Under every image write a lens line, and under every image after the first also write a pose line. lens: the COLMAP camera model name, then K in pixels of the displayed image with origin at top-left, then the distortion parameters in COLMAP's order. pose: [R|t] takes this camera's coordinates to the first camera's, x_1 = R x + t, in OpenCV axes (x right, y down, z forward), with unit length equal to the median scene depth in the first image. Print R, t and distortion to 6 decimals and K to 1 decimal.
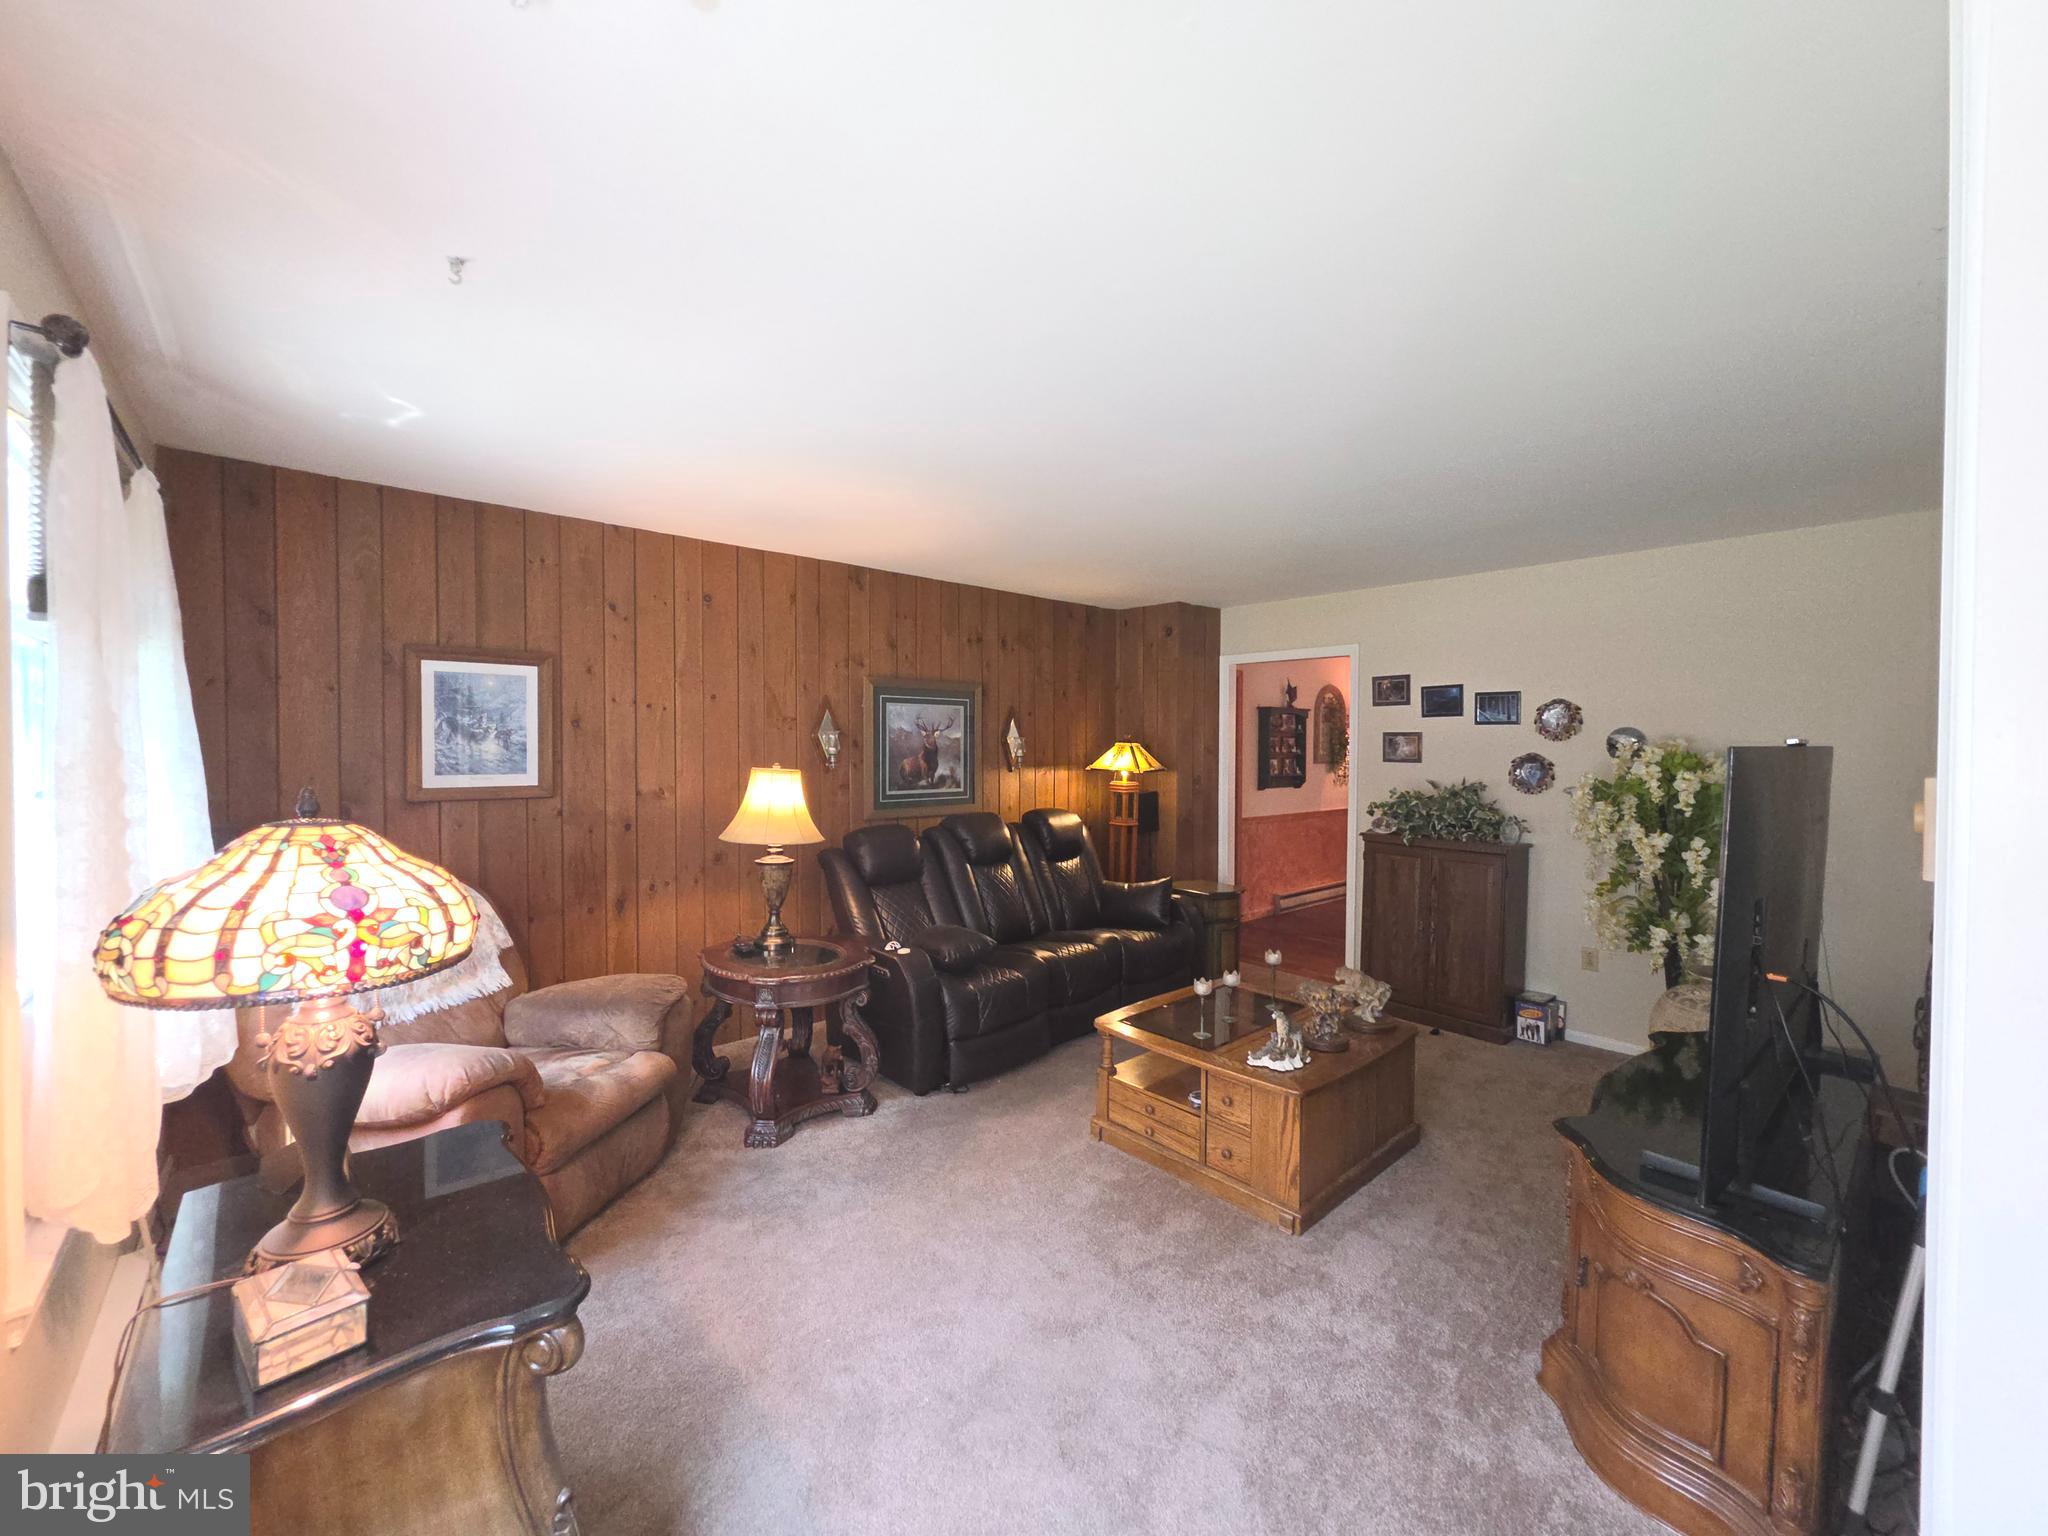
lens RADIAL K [[820.9, 0, 1030.9], [0, 820.9, 765.9], [0, 0, 1]] dist [-0.002988, 0.000122]
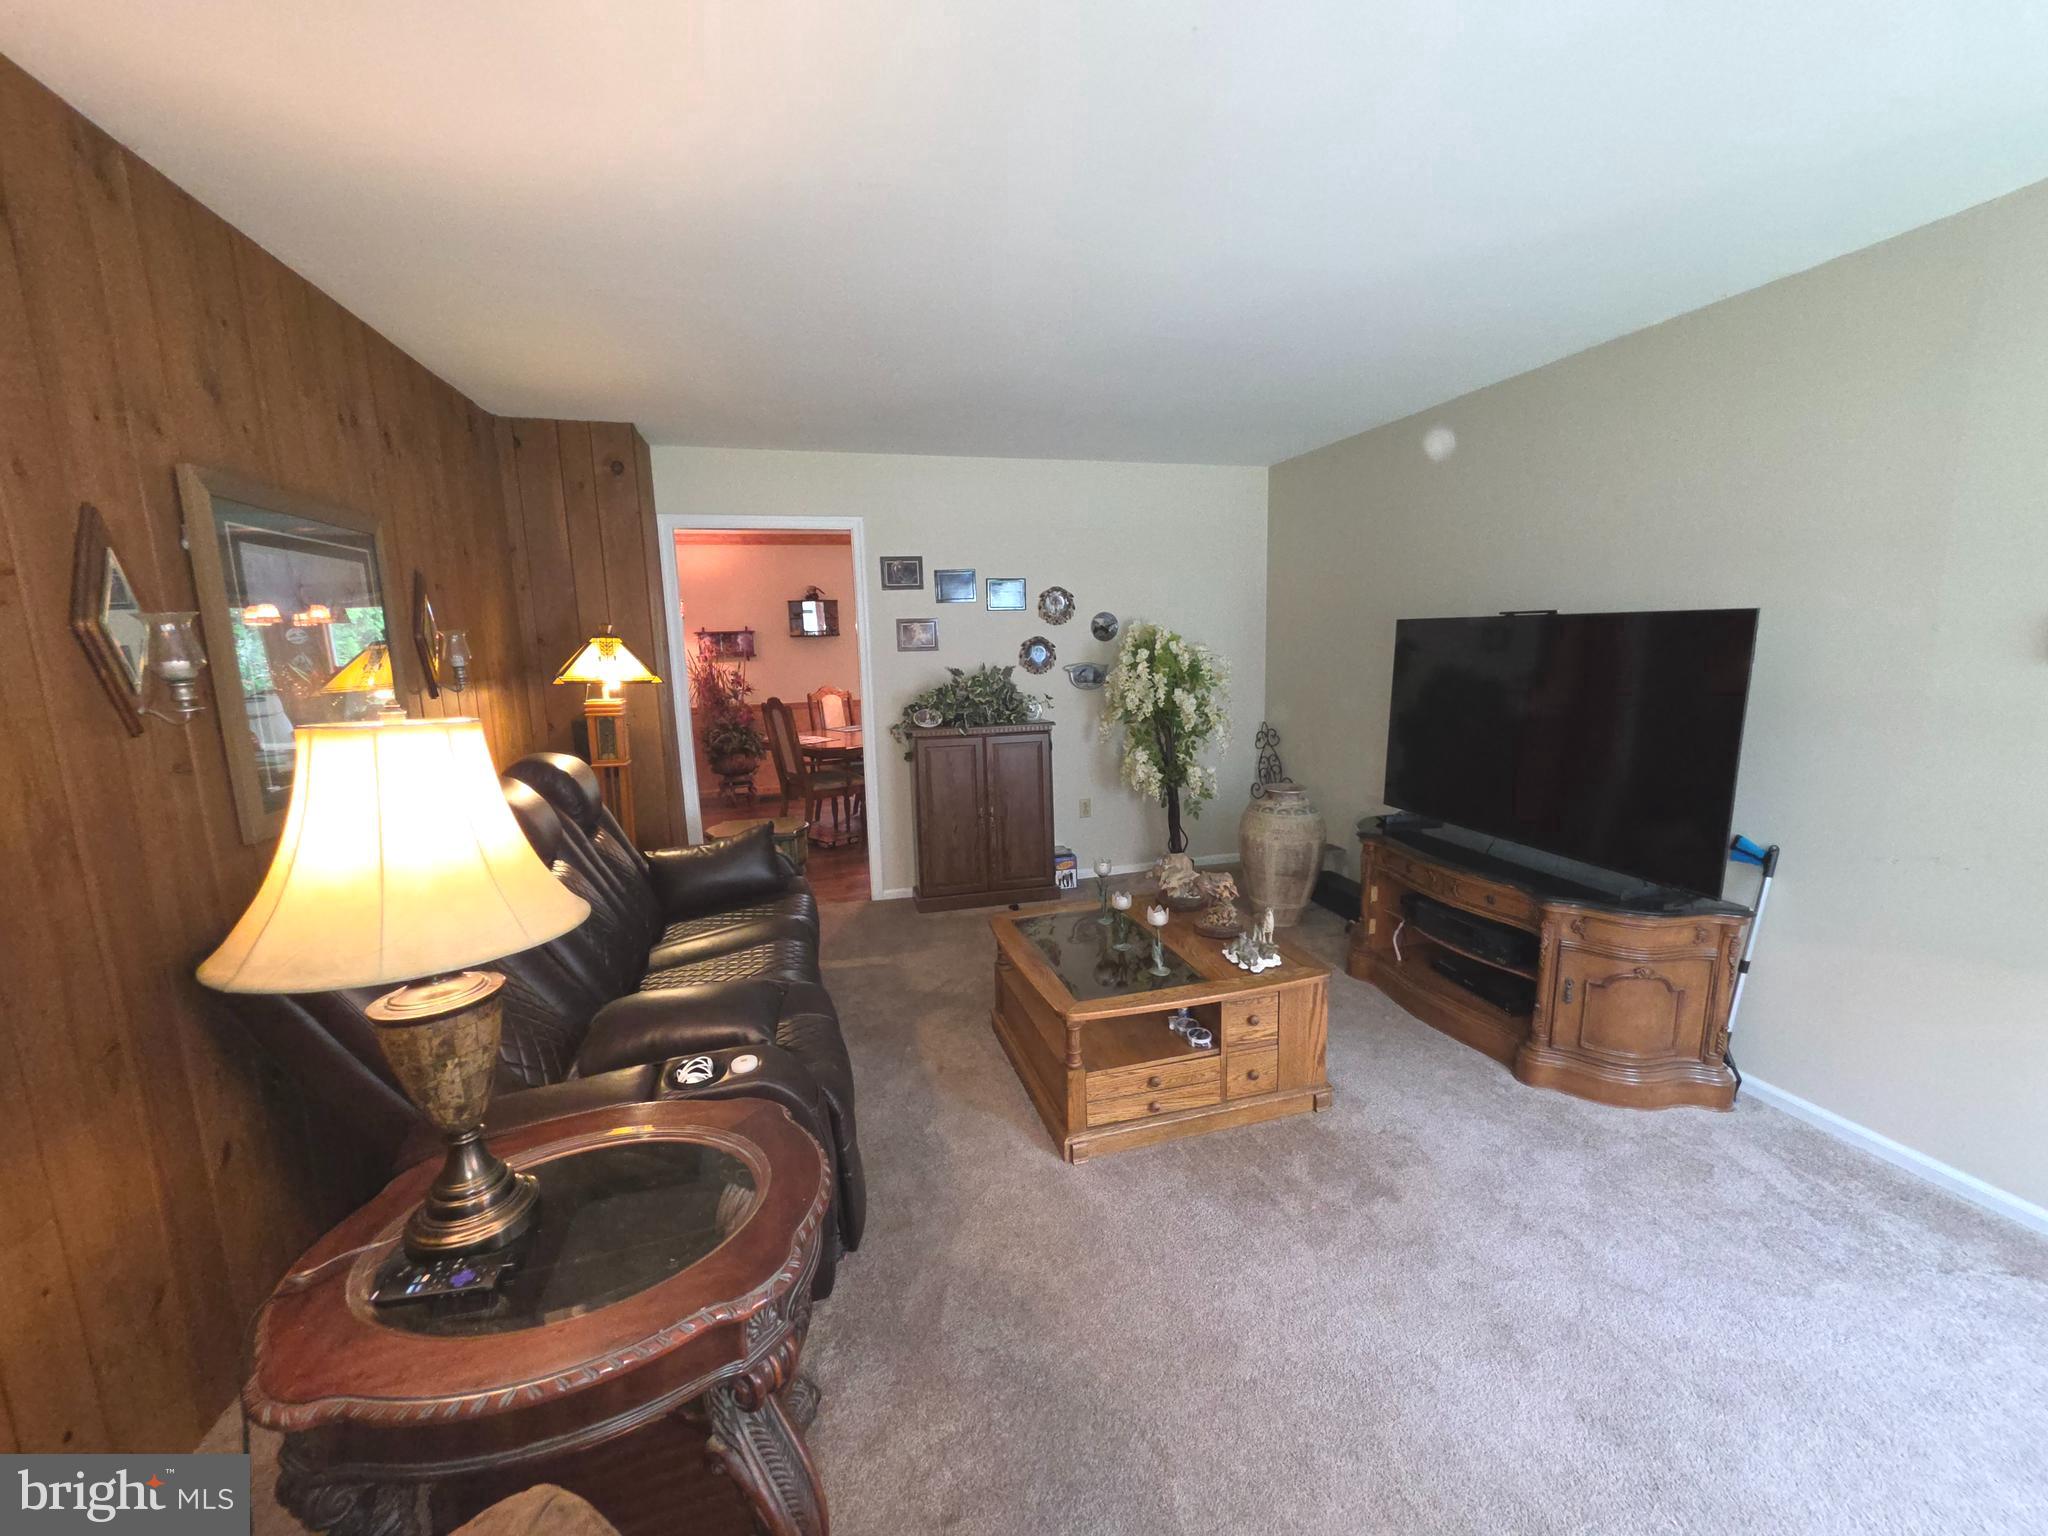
lens RADIAL K [[820.9, 0, 1030.9], [0, 820.9, 765.9], [0, 0, 1]] dist [-0.002988, 0.000122]
pose [[0.443854, -0.158860, 0.881906, -0.386948], [0.051837, 0.987064, 0.151713, -0.011476], [-0.894599, -0.021623, 0.446347, 0.510617]]
